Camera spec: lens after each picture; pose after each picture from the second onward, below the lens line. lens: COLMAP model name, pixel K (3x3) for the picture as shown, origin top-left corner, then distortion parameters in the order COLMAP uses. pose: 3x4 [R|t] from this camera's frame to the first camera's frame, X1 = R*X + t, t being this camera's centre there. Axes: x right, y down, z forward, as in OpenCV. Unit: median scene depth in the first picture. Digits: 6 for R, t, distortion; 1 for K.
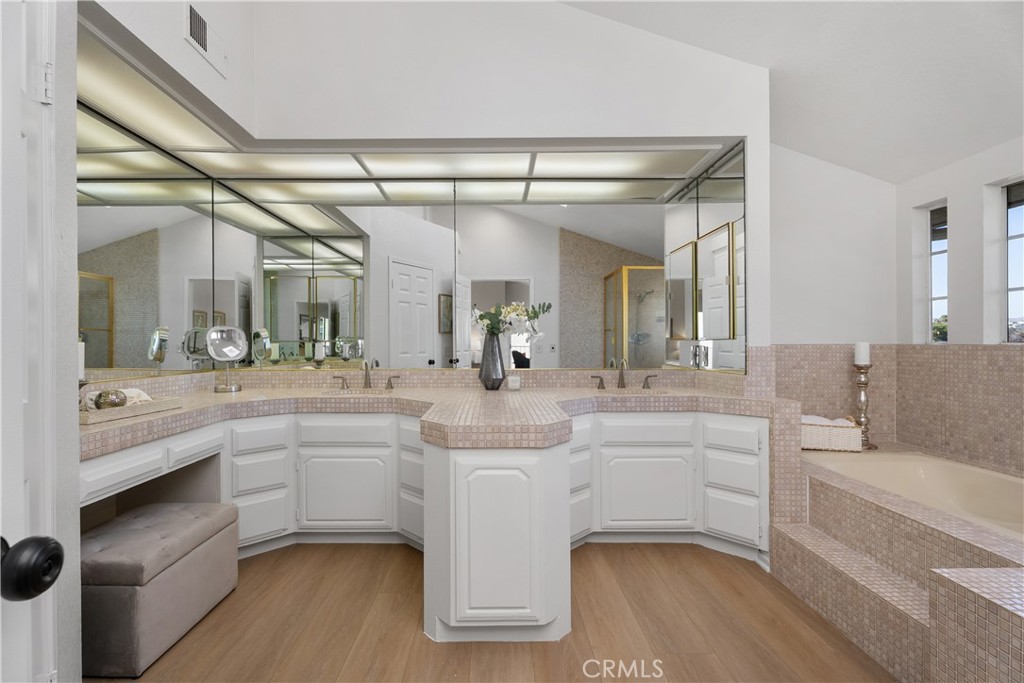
lens RADIAL K [[460.9, 0, 514.0], [0, 460.9, 339.5], [0, 0, 1]] dist [0.001199, -0.000130]
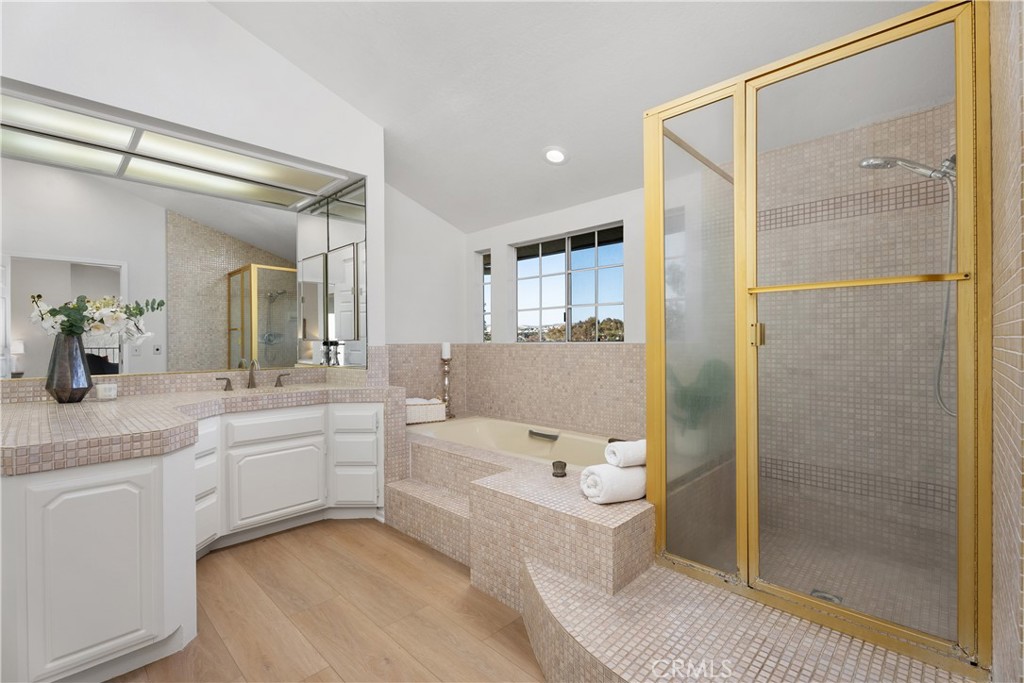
lens RADIAL K [[445.1, 0, 516.9], [0, 445.1, 343.4], [0, 0, 1]] dist [0.000268, 0.000458]
pose [[0.715583, -0.004353, 0.698515, -0.037619], [-0.001957, 0.999964, 0.008237, -0.002625], [-0.698525, -0.007261, 0.715548, -0.120171]]
